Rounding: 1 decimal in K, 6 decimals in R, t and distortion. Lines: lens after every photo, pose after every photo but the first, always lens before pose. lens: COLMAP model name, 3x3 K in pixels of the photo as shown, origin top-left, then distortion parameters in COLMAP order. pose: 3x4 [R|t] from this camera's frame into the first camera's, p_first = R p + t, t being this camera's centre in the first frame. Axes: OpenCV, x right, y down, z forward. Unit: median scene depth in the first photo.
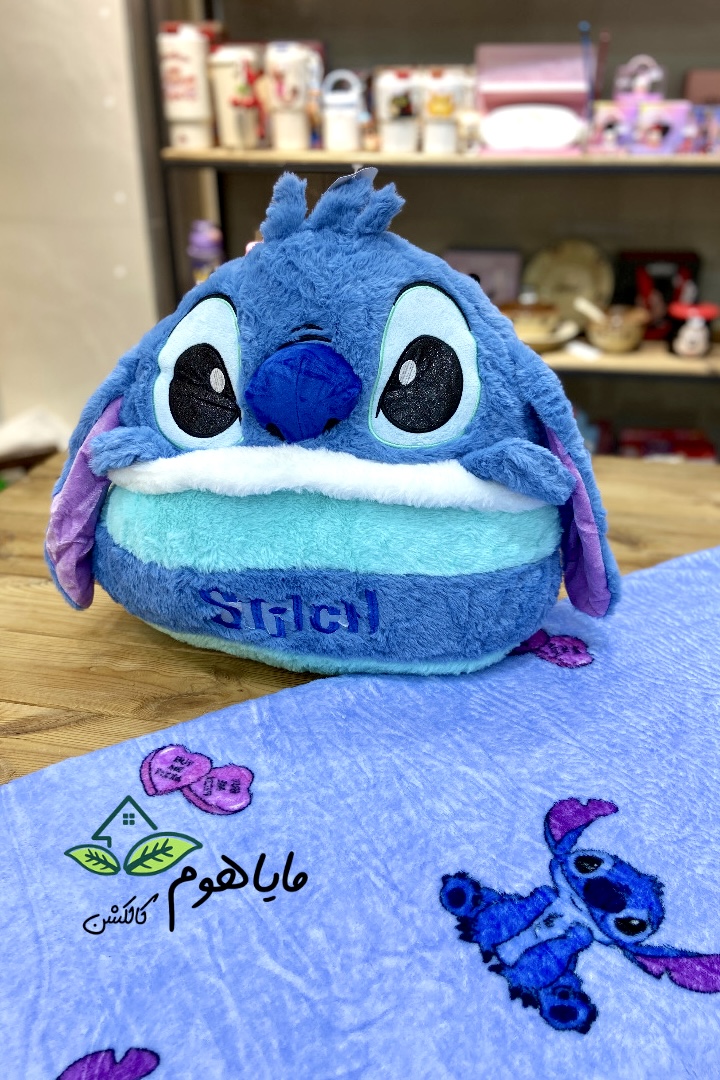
lens RADIAL K [[821.7, 0, 370.5], [0, 821.7, 530.0], [0, 0, 1]] dist [0.117639, -0.169713]
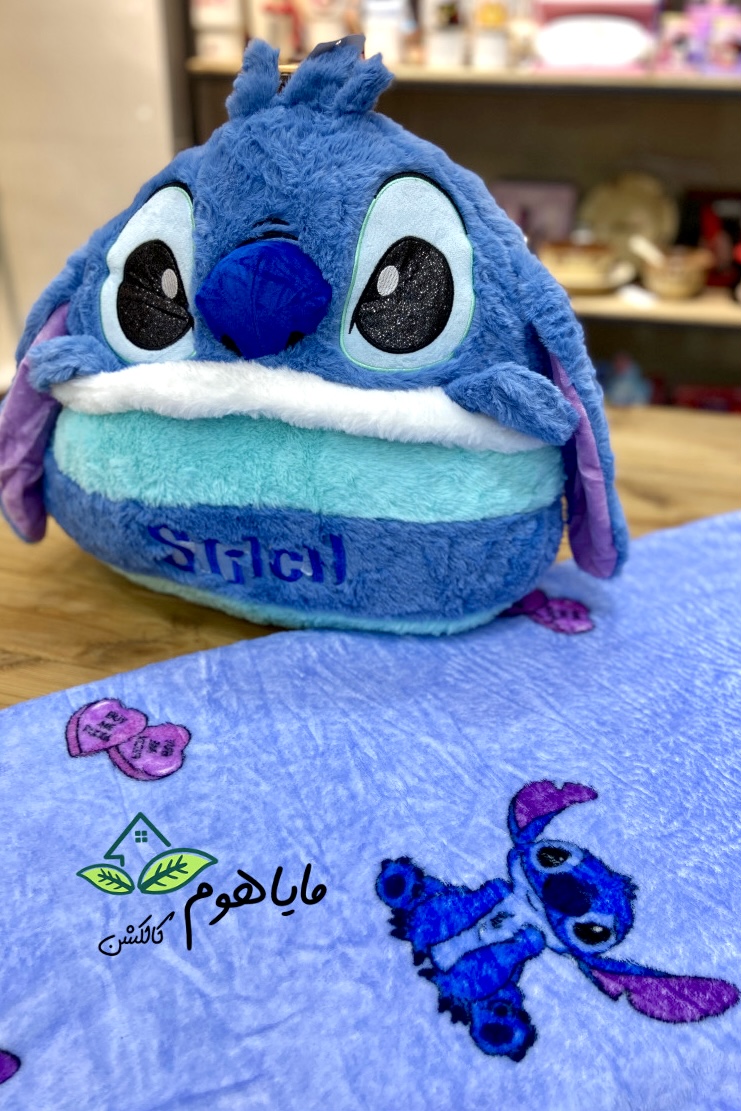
lens RADIAL K [[841.4, 0, 377.6], [0, 841.4, 543.6], [0, 0, 1]] dist [0.112287, -0.153809]
pose [[0.997975, 0.046346, -0.043560, 0.084674], [-0.043365, 0.996807, 0.067050, 0.020815], [0.046528, -0.065026, 0.996798, 0.109600]]
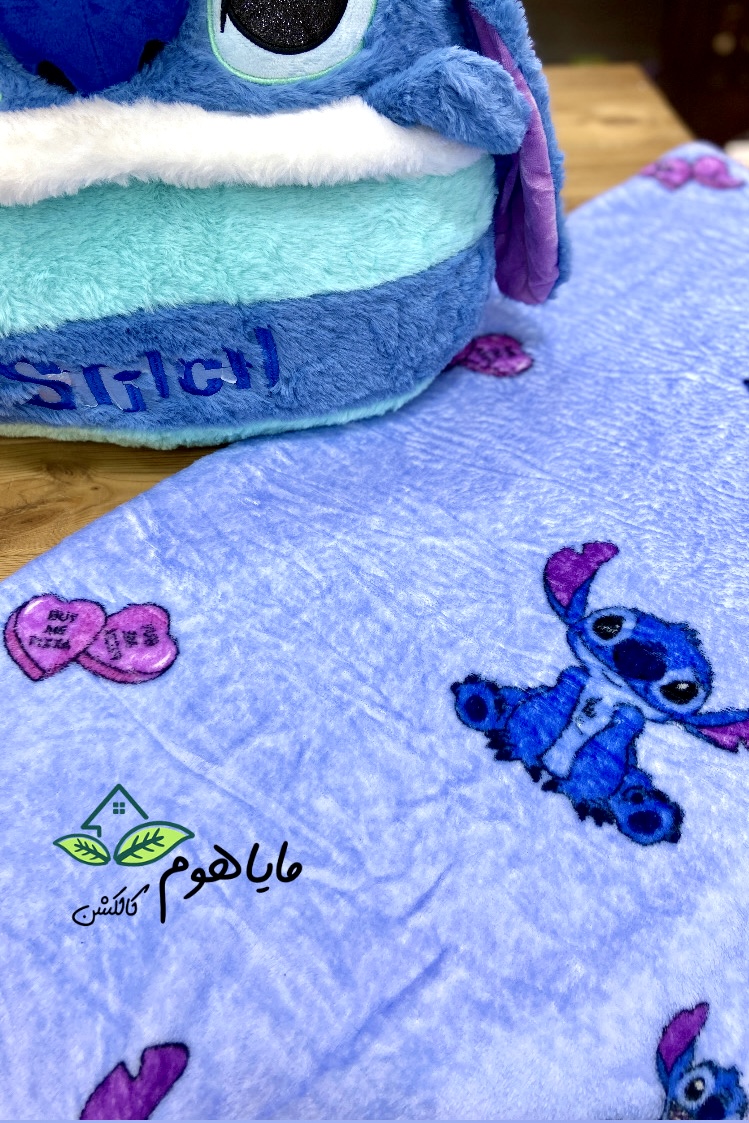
lens RADIAL K [[850.5, 0, 381.6], [0, 850.5, 549.5], [0, 0, 1]] dist [0.112287, -0.153809]
pose [[0.953625, -0.219869, 0.205565, -0.094994], [0.121424, 0.905920, 0.405667, -0.037463], [-0.275419, -0.361894, 0.890605, 0.270490]]
